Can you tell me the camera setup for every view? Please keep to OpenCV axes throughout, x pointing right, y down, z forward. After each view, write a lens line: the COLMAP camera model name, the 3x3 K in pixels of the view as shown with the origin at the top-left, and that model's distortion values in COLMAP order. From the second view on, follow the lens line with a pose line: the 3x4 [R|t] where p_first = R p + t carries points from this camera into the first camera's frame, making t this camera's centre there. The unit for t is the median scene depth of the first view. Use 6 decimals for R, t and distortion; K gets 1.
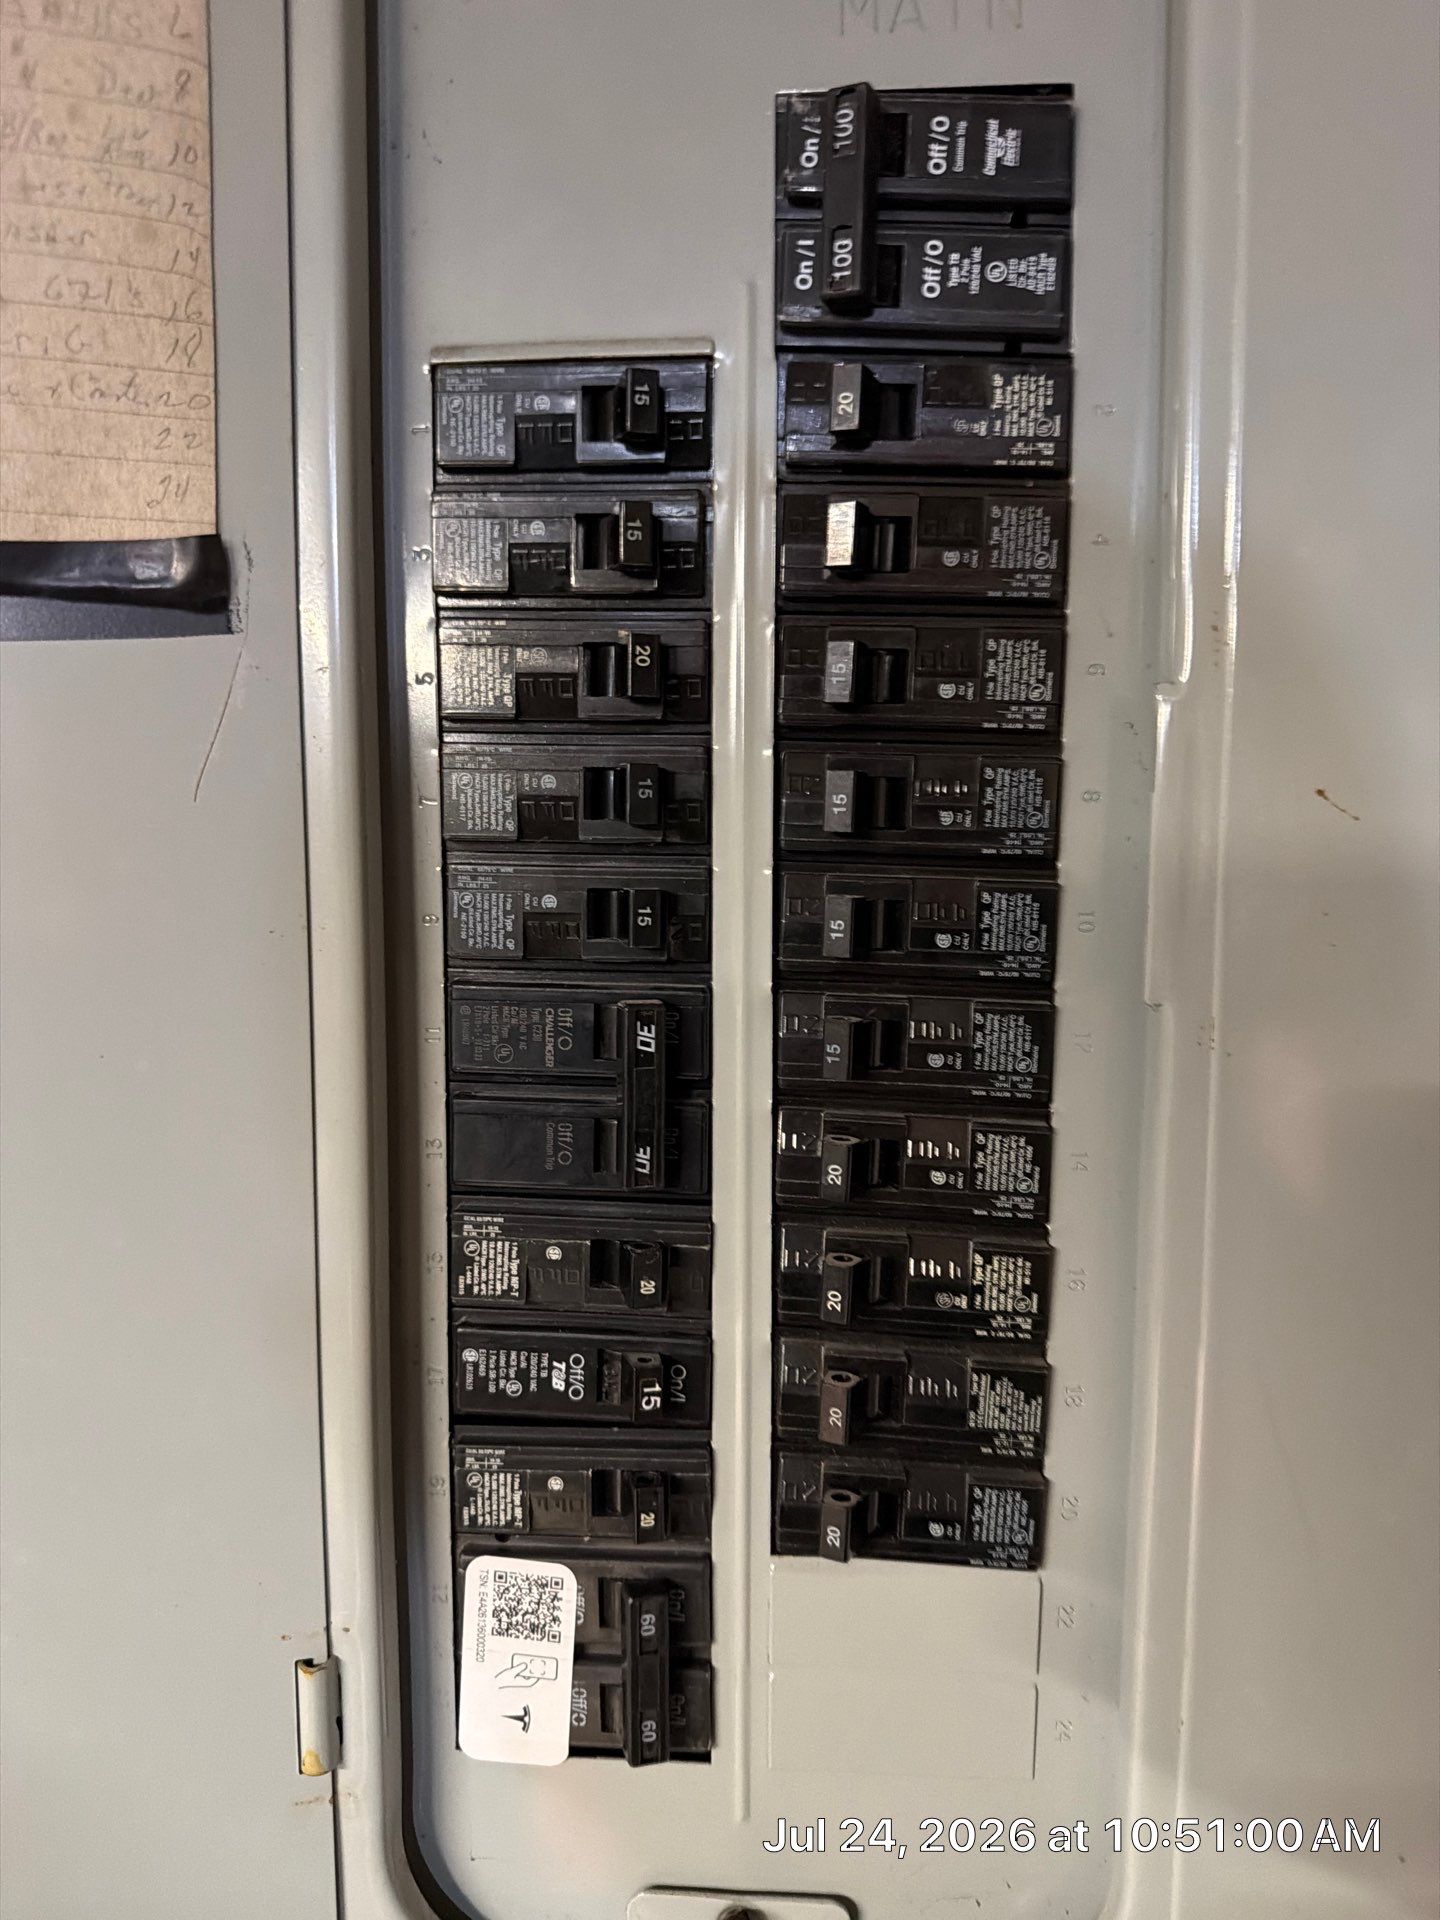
lens RADIAL K [[1350.7, 0, 720.0], [0, 1350.7, 960.0], [0, 0, 1]] dist [0.039508, -0.122226]
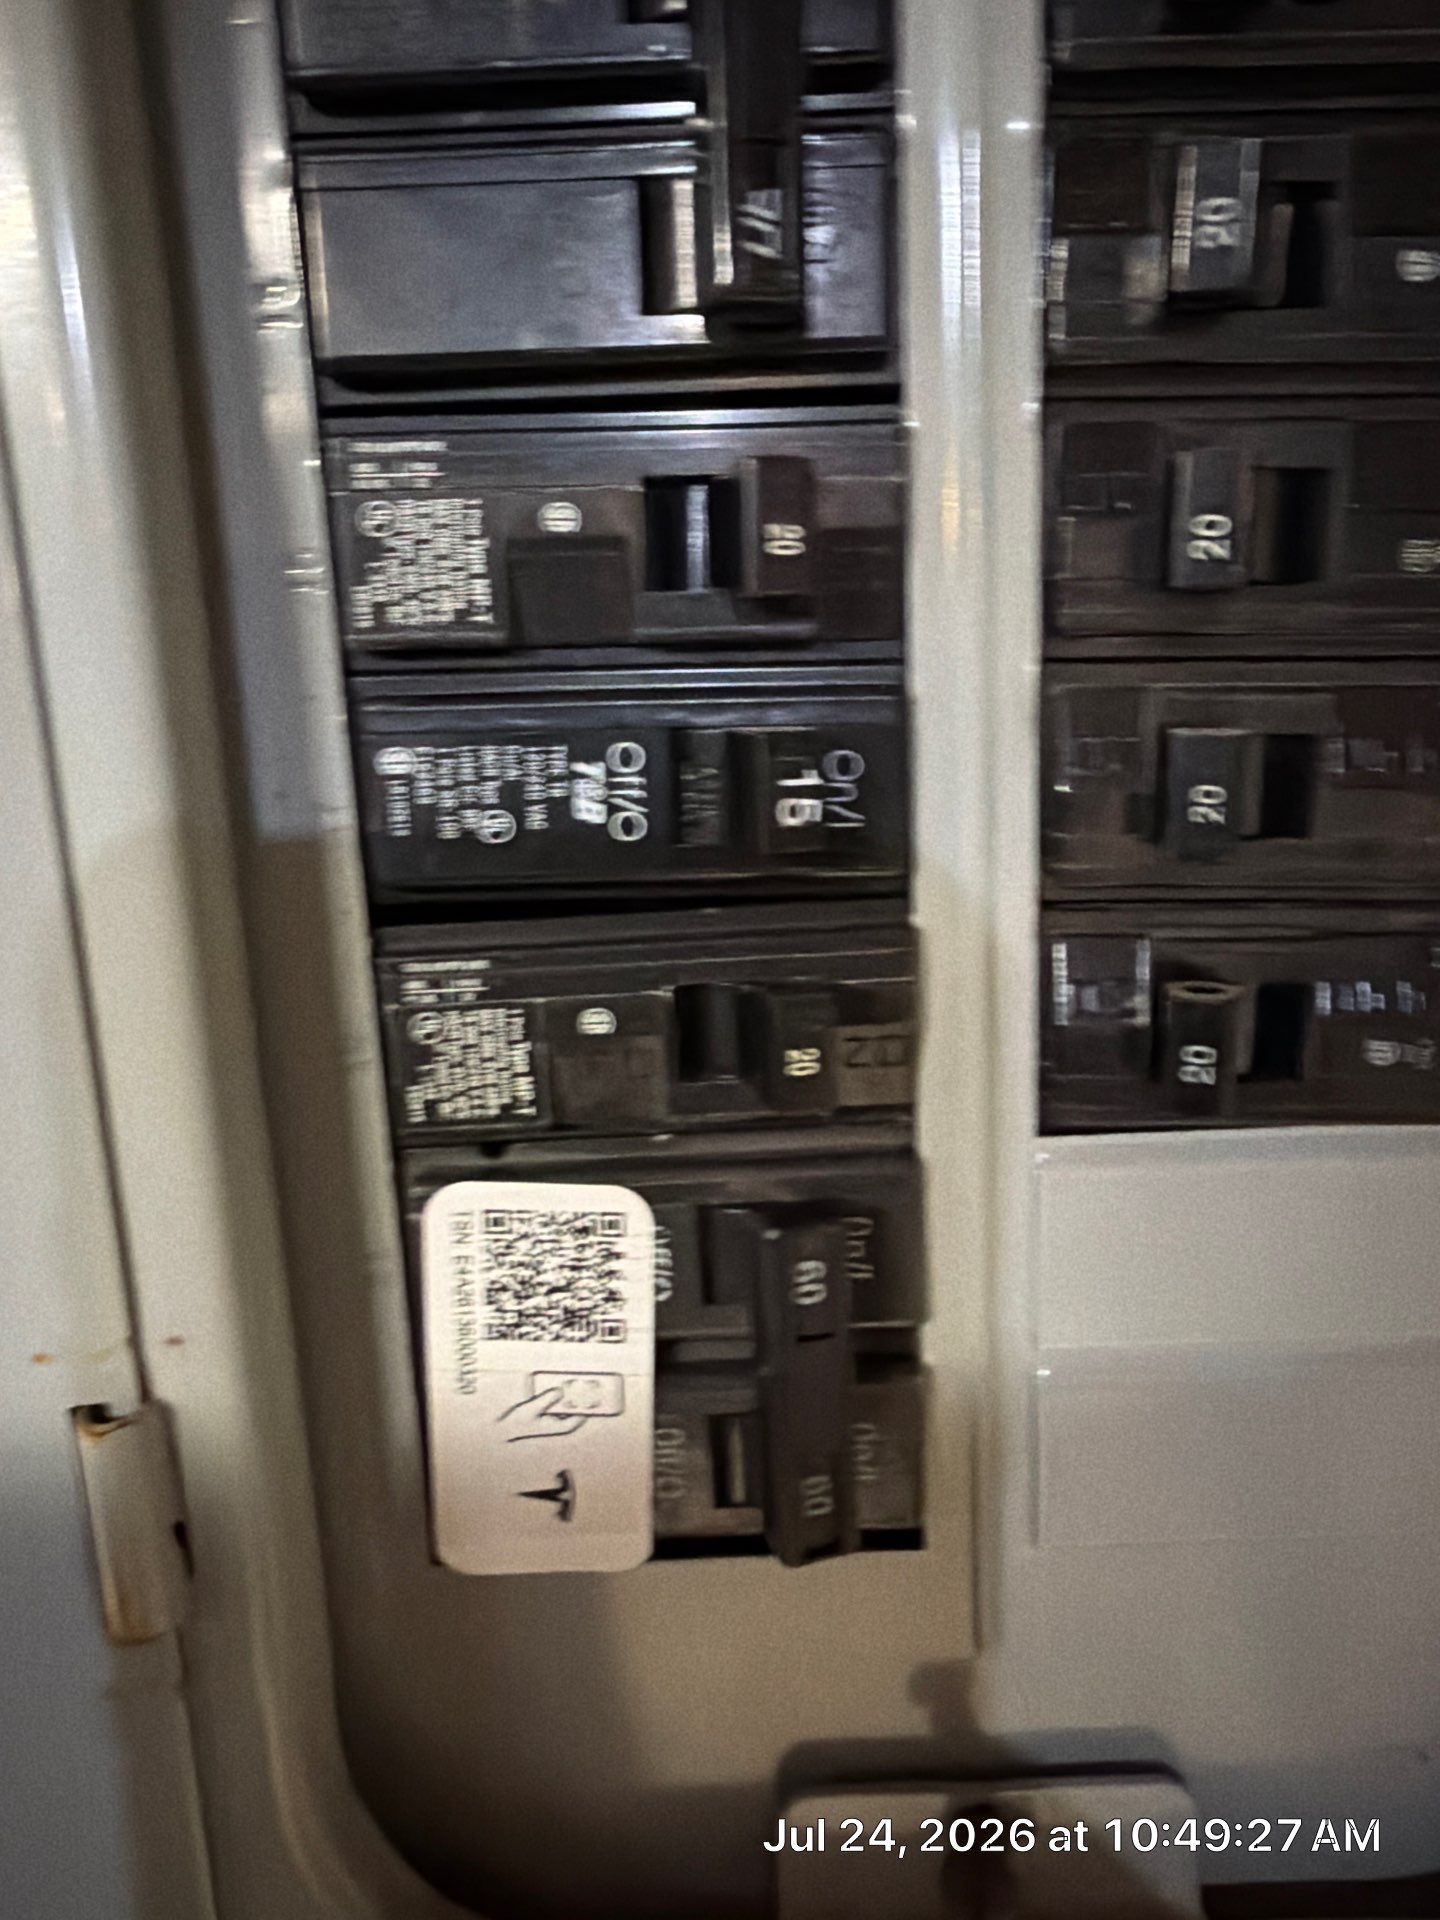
lens RADIAL K [[1350.7, 0, 720.0], [0, 1350.7, 960.0], [0, 0, 1]] dist [0.039508, -0.122226]
pose [[0.997129, -0.060591, 0.045425, -0.098166], [0.054770, 0.991266, 0.119967, 0.308903], [-0.052297, -0.117134, 0.991738, 0.521994]]
